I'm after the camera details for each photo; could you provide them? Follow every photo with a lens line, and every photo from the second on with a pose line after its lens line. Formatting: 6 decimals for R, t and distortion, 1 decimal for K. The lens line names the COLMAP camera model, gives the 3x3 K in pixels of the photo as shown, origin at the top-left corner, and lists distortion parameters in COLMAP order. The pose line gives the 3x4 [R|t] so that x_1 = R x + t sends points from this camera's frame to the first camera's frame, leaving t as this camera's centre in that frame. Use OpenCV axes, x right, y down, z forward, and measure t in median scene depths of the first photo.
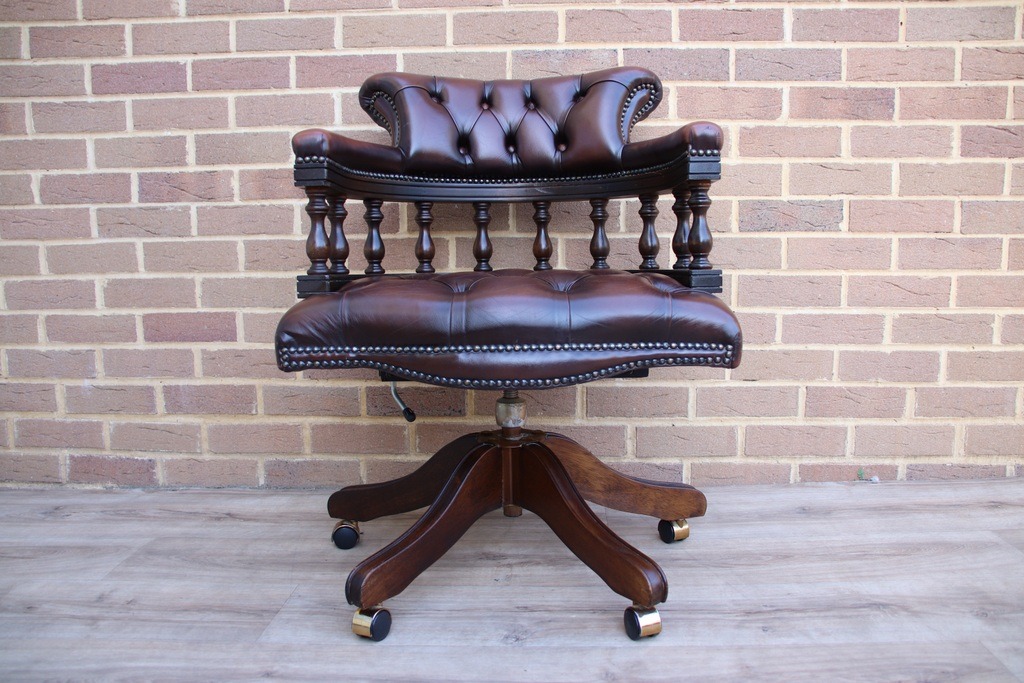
lens RADIAL K [[867.2, 0, 513.9], [0, 867.2, 348.1], [0, 0, 1]] dist [-0.130860, 0.124631]
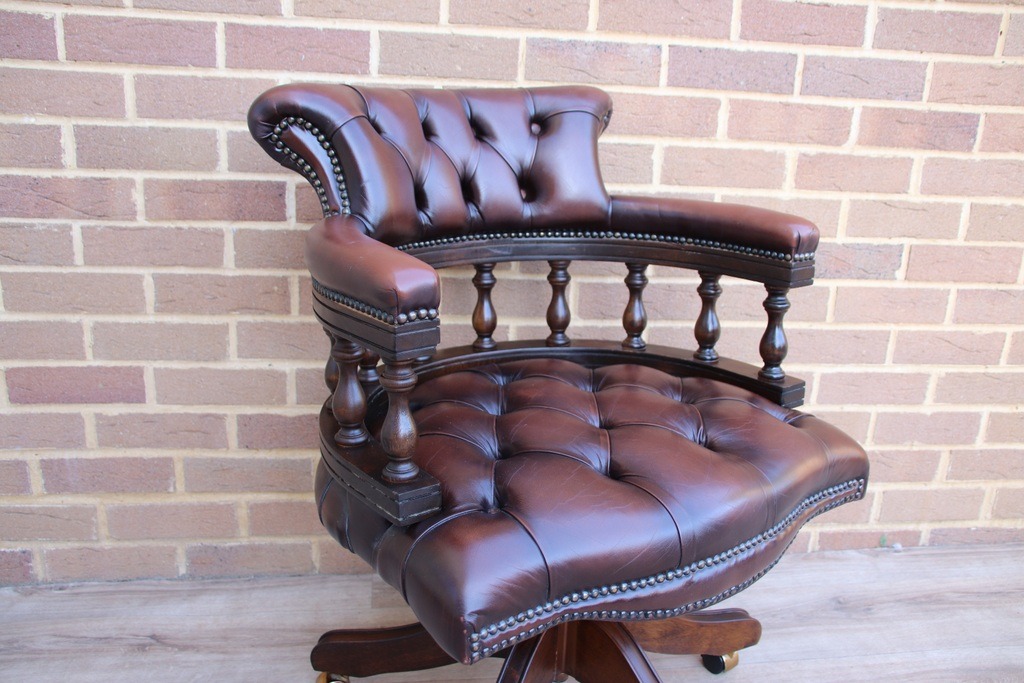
lens RADIAL K [[926.7, 0, 513.2], [0, 926.7, 351.0], [0, 0, 1]] dist [-0.103078, 0.160225]
pose [[0.981373, -0.004547, 0.192057, -0.169711], [-0.027839, 0.985802, 0.165590, -0.208250], [-0.190083, -0.167852, 0.967313, 0.174352]]
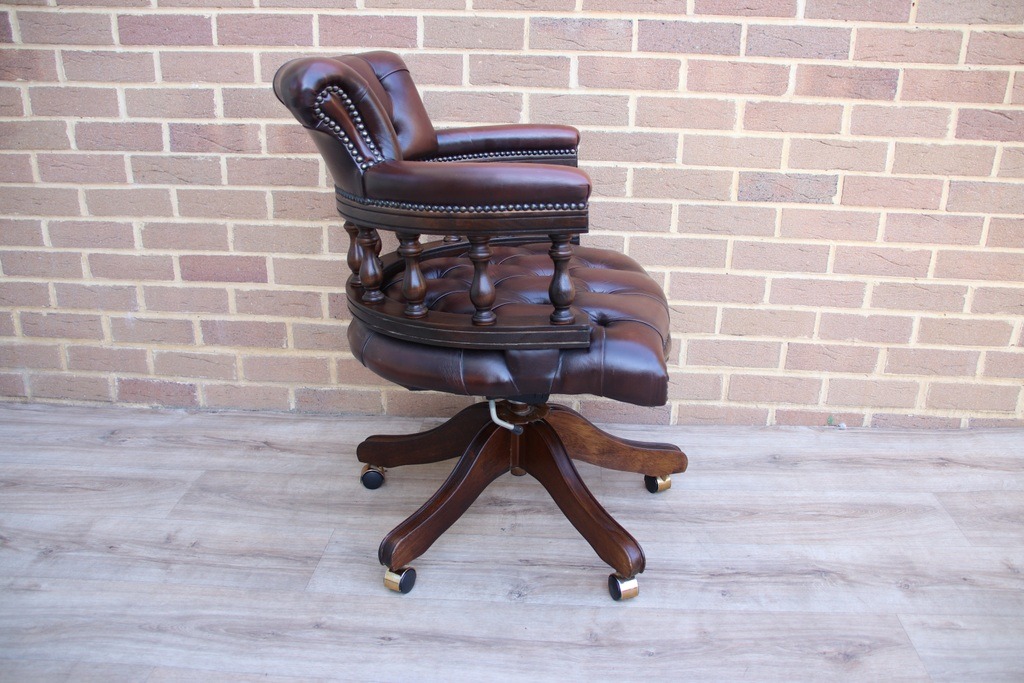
lens RADIAL K [[867.2, 0, 514.0], [0, 867.2, 349.3], [0, 0, 1]] dist [-0.130860, 0.124631]
pose [[0.999583, 0.028829, -0.001366, -0.008395], [-0.027908, 0.977561, 0.208796, -0.170972], [0.007355, -0.208671, 0.977958, -0.081239]]
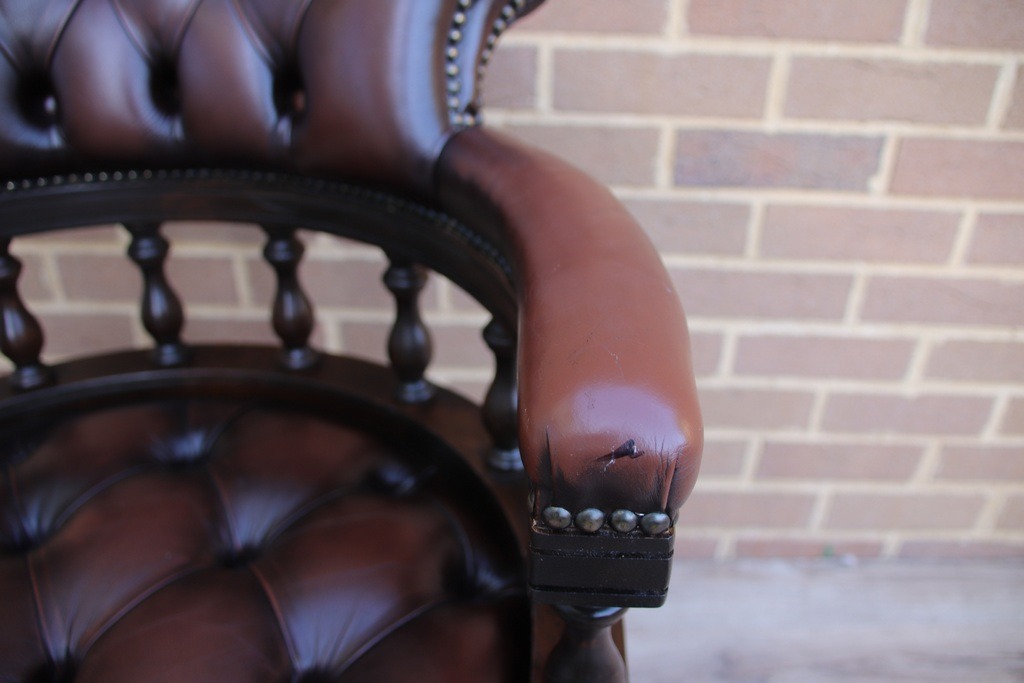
lens RADIAL K [[867.2, 0, 523.0], [0, 867.2, 358.5], [0, 0, 1]] dist [-0.130860, 0.124631]
pose [[0.998257, -0.001711, 0.058988, 0.146851], [-0.023161, 0.908023, 0.418279, -0.255020], [-0.054278, -0.418916, 0.906401, 0.511703]]
